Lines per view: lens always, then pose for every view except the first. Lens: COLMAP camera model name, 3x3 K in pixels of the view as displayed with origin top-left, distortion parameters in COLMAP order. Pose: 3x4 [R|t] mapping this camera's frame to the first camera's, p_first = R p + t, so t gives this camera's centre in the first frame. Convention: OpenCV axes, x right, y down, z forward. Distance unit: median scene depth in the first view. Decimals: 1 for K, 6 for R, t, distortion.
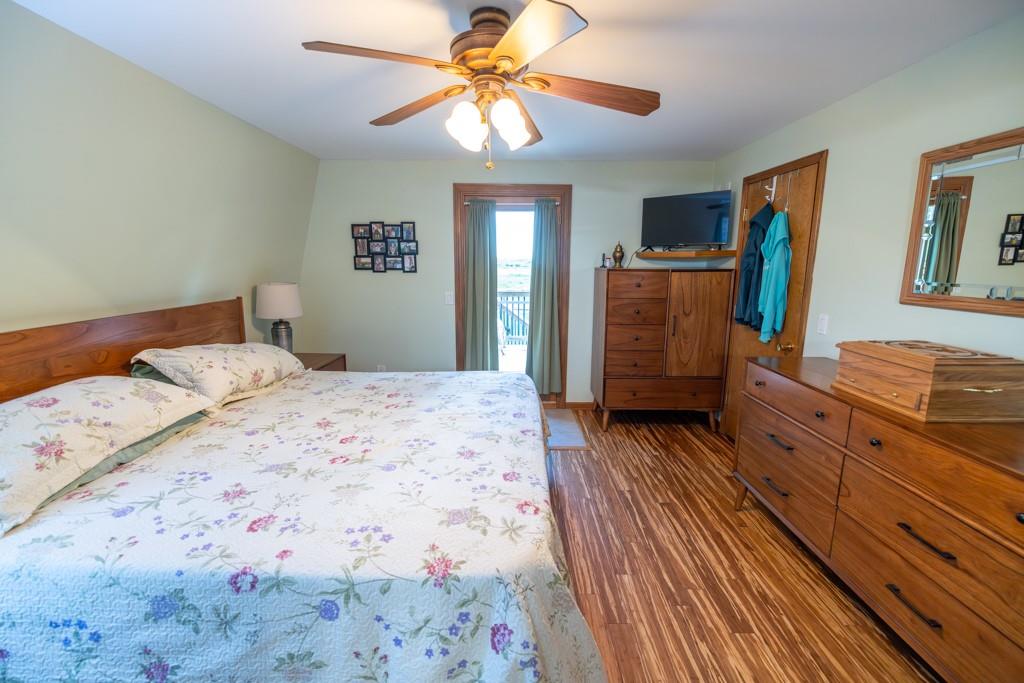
lens RADIAL K [[425.4, 0, 511.1], [0, 425.4, 338.7], [0, 0, 1]] dist [-0.000080, 0.000634]
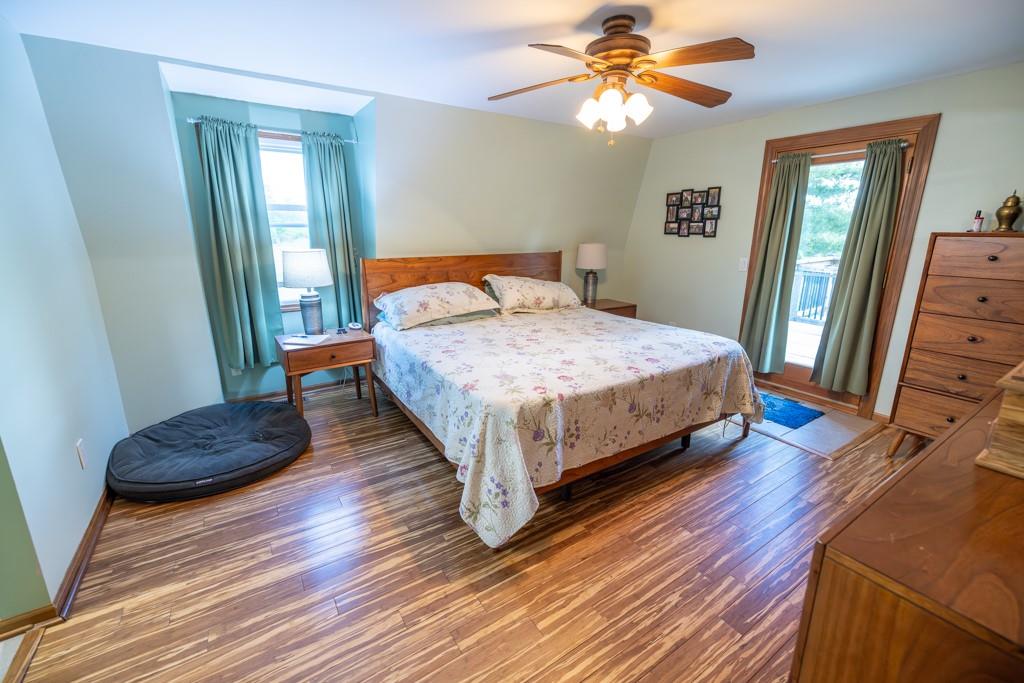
lens RADIAL K [[425.4, 0, 509.3], [0, 425.4, 338.9], [0, 0, 1]] dist [-0.000080, 0.000634]
pose [[0.547081, 0.204338, -0.811756, 0.441795], [-0.151781, 0.977888, 0.143865, 0.012776], [0.823204, 0.044504, 0.565999, 0.029039]]
